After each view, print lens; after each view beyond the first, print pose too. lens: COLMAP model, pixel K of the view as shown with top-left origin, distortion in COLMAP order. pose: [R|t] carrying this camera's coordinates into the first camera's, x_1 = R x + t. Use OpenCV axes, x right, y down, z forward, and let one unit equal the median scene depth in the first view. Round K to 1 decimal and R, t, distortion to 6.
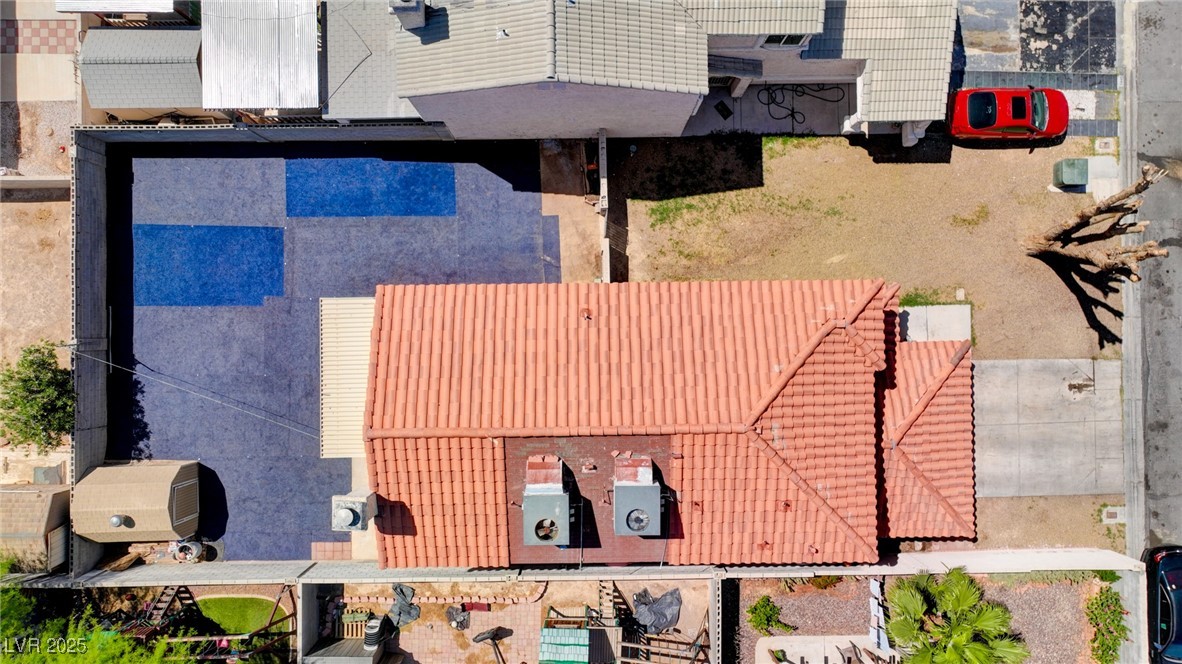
lens RADIAL K [[830.6, 0, 590.8], [0, 830.6, 329.7], [0, 0, 1]] dist [-0.003382, 0.022830]
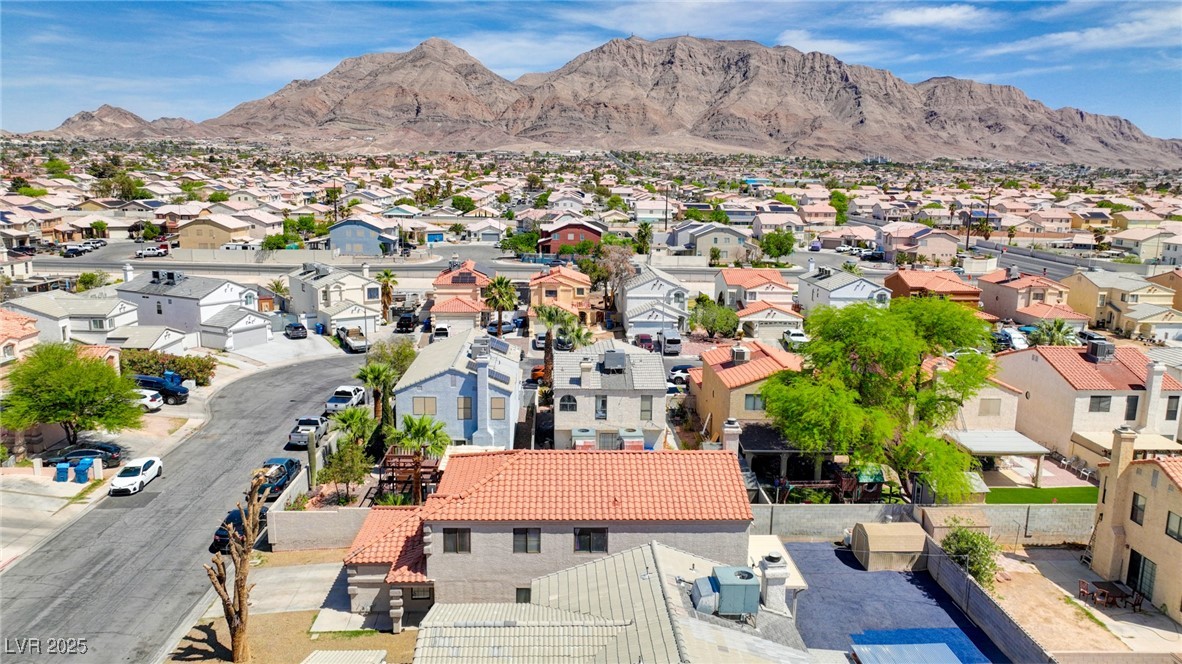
lens RADIAL K [[824.3, 0, 589.7], [0, 824.3, 345.5], [0, 0, 1]] dist [0.001168, 0.022660]
pose [[-0.999256, -0.014865, -0.035597, 0.083281], [-0.032094, -0.191634, 0.980942, -1.190816], [-0.021403, 0.981354, 0.191014, 0.327388]]
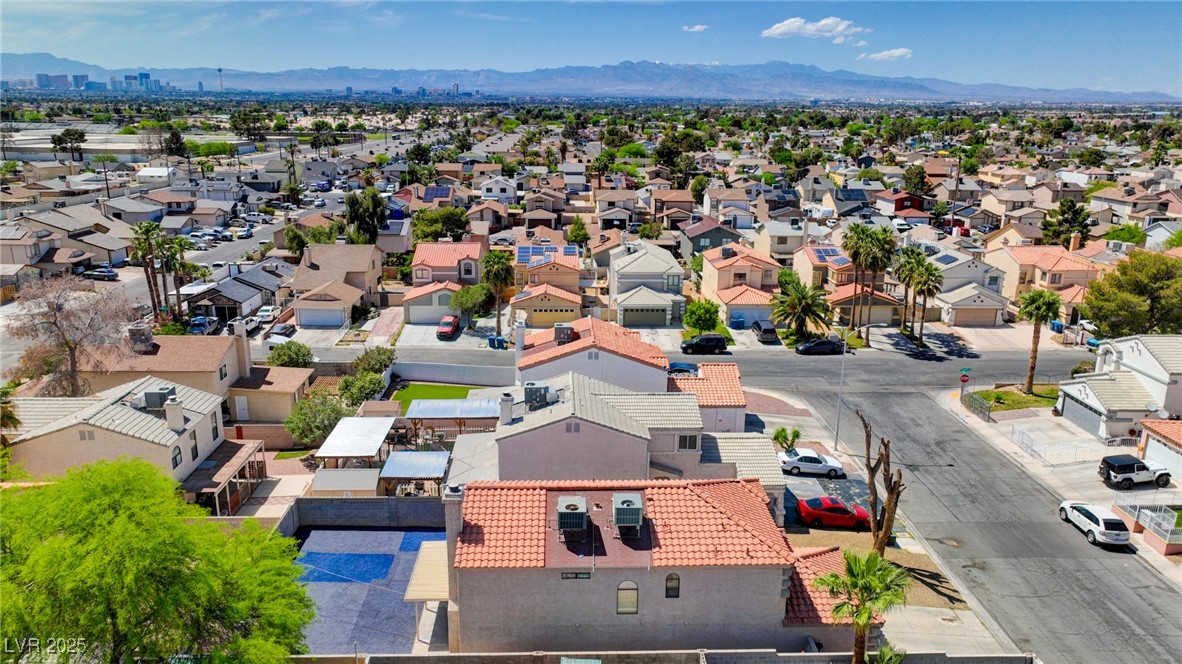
lens RADIAL K [[830.6, 0, 590.8], [0, 830.6, 329.7], [0, 0, 1]] dist [-0.003382, 0.022830]
pose [[0.999674, -0.000147, 0.025521, -0.043494], [0.024587, 0.273723, -0.961494, 1.266853], [-0.006844, 0.961809, 0.273637, 0.166664]]
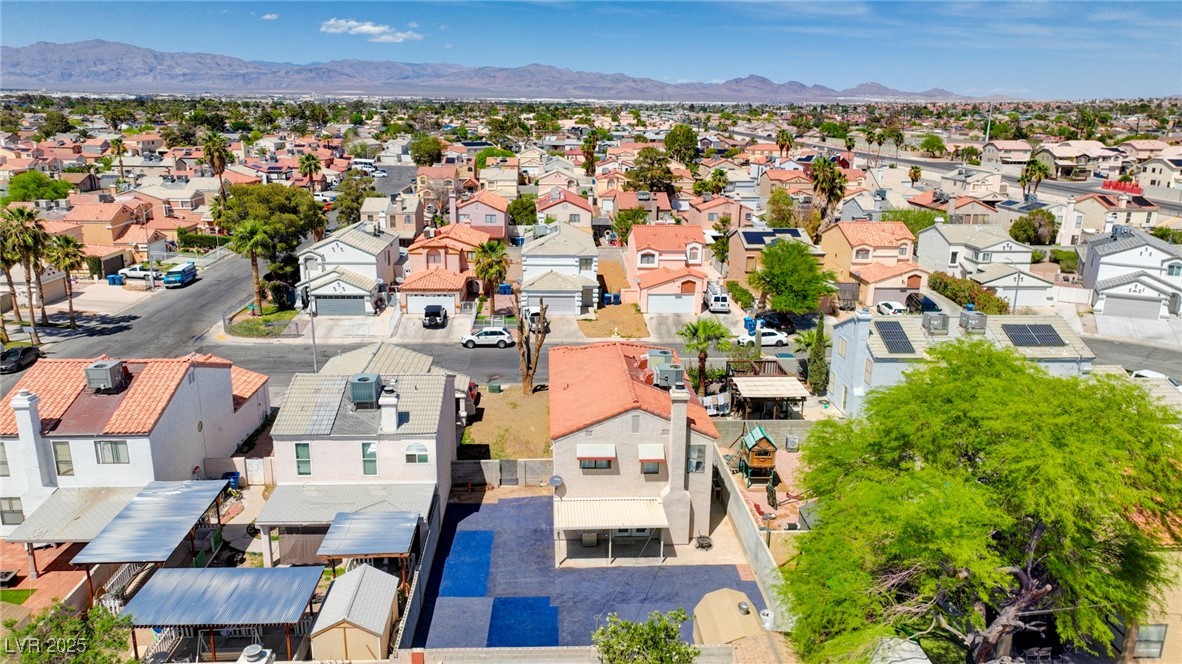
lens RADIAL K [[830.6, 0, 590.8], [0, 830.6, 329.7], [0, 0, 1]] dist [-0.003382, 0.022830]
pose [[-0.042971, -0.266147, 0.962974, -1.453650], [0.998734, 0.013786, 0.048377, -0.045347], [-0.026151, 0.963834, 0.265218, 0.287689]]
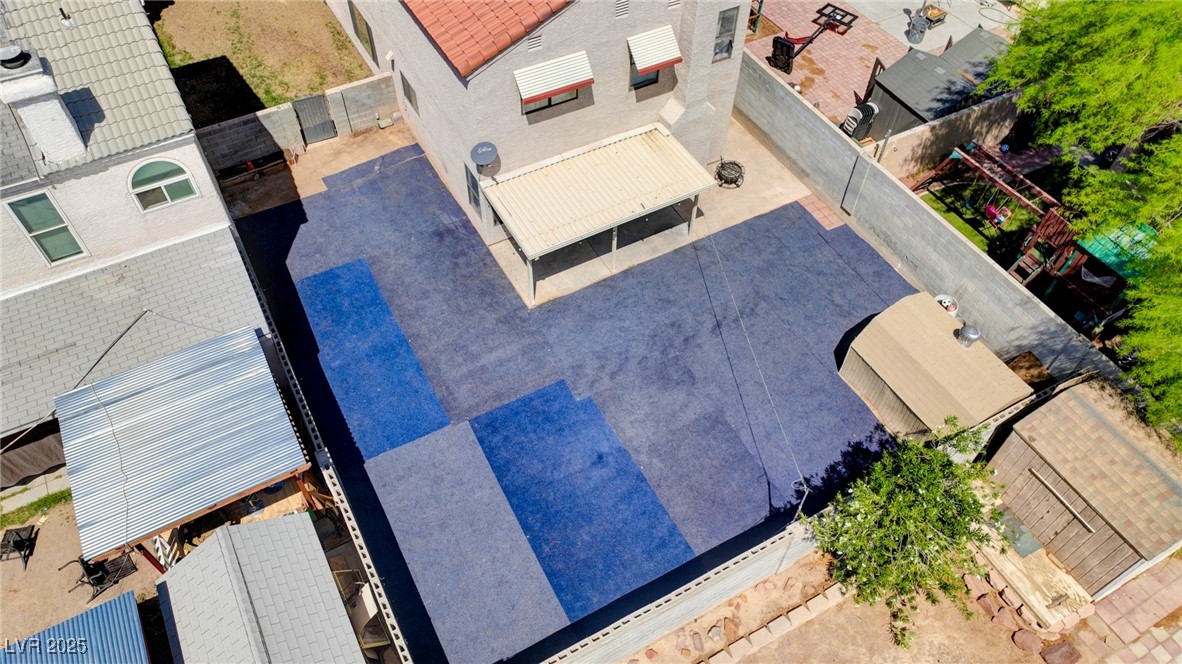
lens RADIAL K [[830.6, 0, 590.8], [0, 830.6, 329.7], [0, 0, 1]] dist [-0.003382, 0.022830]
pose [[-0.474861, -0.693947, 0.541243, -0.712114], [0.879600, -0.354333, 0.317416, -0.218139], [-0.028489, 0.626806, 0.778655, 0.454738]]
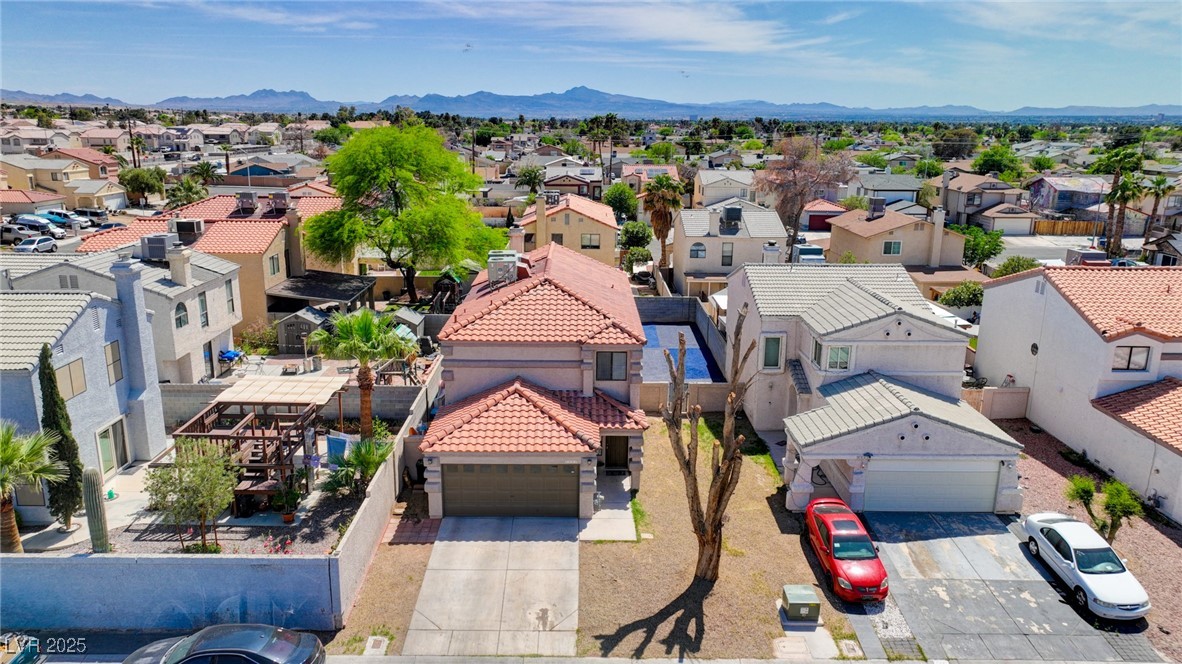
lens RADIAL K [[830.6, 0, 590.8], [0, 830.6, 329.7], [0, 0, 1]] dist [-0.003382, 0.022830]
pose [[0.000181, 0.243203, -0.969975, 1.330598], [-1.000000, 0.000847, 0.000026, 0.024601], [0.000827, 0.969975, 0.243203, 0.532989]]
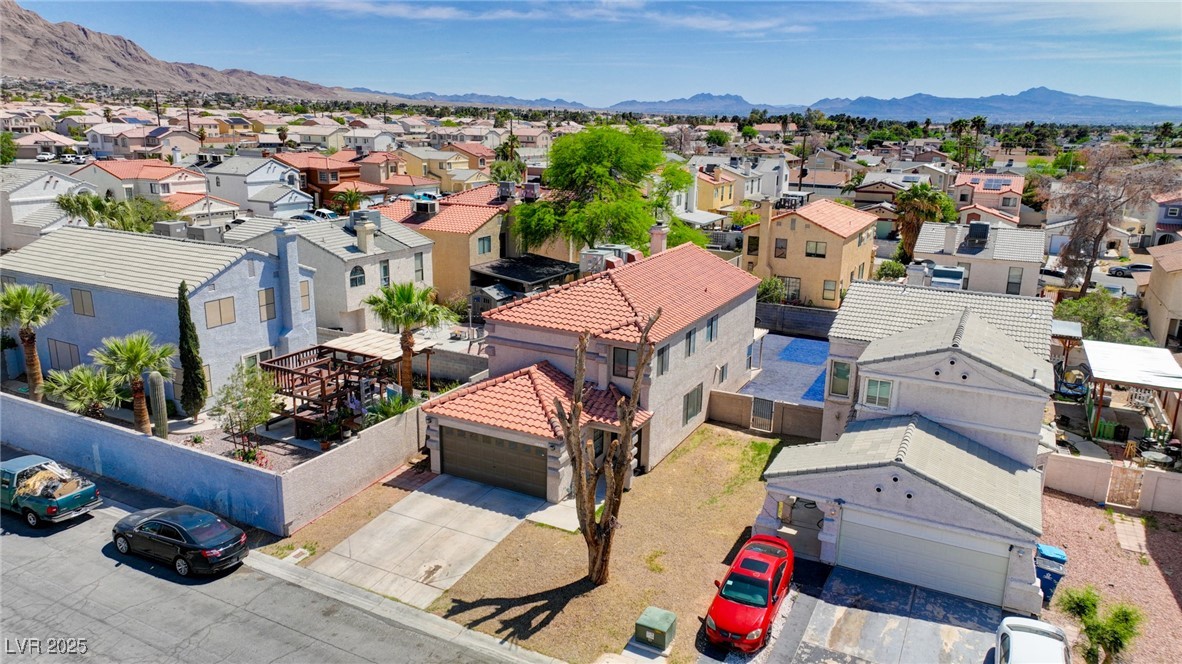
lens RADIAL K [[830.6, 0, 590.8], [0, 830.6, 329.7], [0, 0, 1]] dist [-0.003382, 0.022830]
pose [[-0.470050, 0.209097, -0.857515, 1.233406], [-0.882583, -0.122320, 0.453965, -0.458808], [-0.009969, 0.970215, 0.242042, 0.537460]]
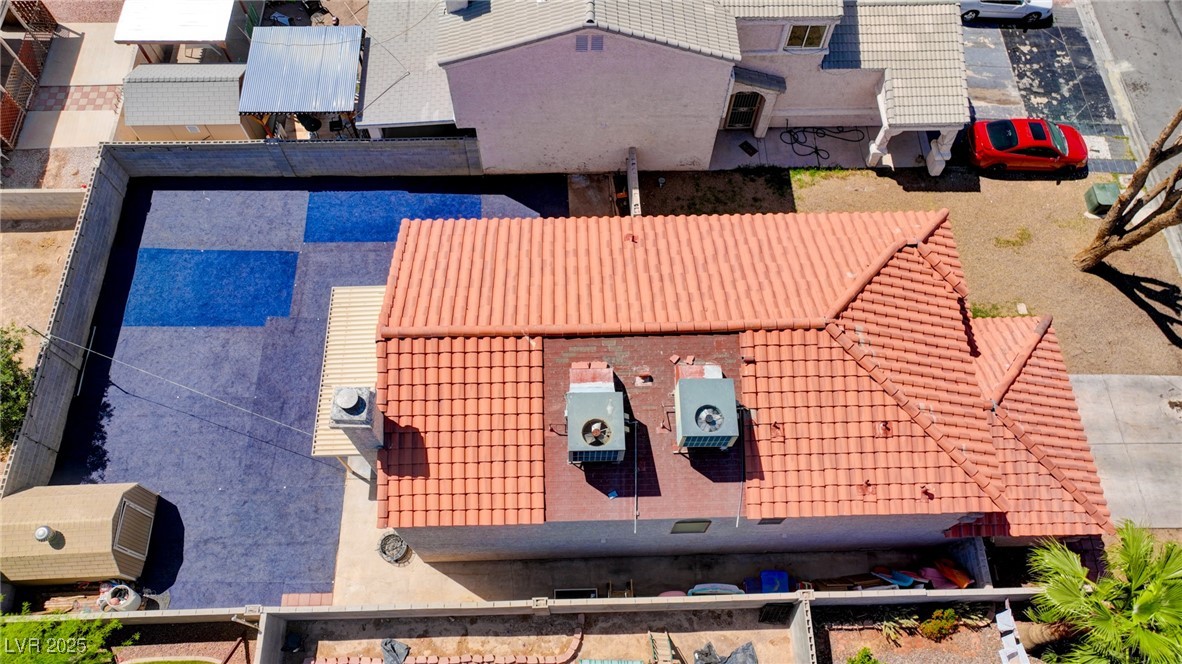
lens RADIAL K [[830.6, 0, 590.8], [0, 830.6, 329.7], [0, 0, 1]] dist [-0.003382, 0.022830]
pose [[0.999804, -0.011621, 0.016054, -0.052372], [0.017299, 0.906970, -0.420839, 0.362839], [-0.009670, 0.421034, 0.906993, 0.173267]]
